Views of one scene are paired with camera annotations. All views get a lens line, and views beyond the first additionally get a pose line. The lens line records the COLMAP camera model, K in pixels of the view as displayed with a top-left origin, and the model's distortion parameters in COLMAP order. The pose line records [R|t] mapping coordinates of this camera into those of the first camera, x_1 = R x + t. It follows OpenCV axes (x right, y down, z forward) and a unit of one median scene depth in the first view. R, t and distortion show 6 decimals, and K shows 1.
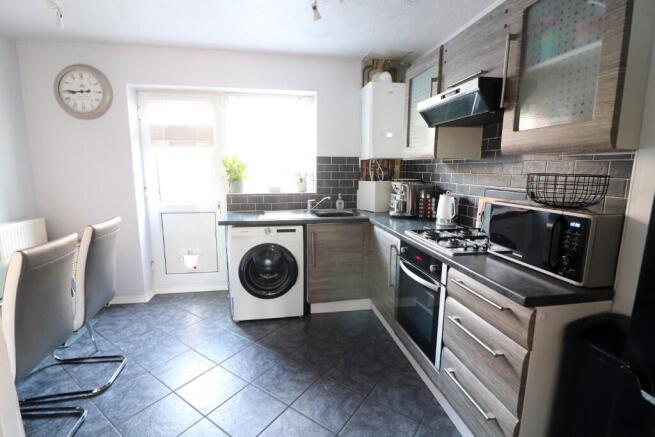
lens RADIAL K [[314.1, 0, 327.5], [0, 314.1, 218.5], [0, 0, 1]] dist [-0.000721, -0.000190]
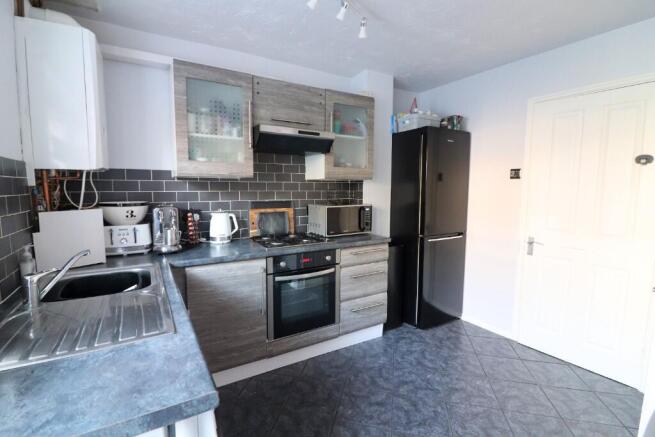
lens RADIAL K [[314.1, 0, 327.5], [0, 314.1, 218.5], [0, 0, 1]] dist [-0.000721, -0.000190]
pose [[-0.364197, -0.094855, 0.926479, -0.694447], [0.146991, 0.976477, 0.157756, -0.172316], [-0.919649, 0.193638, -0.341687, 1.075357]]
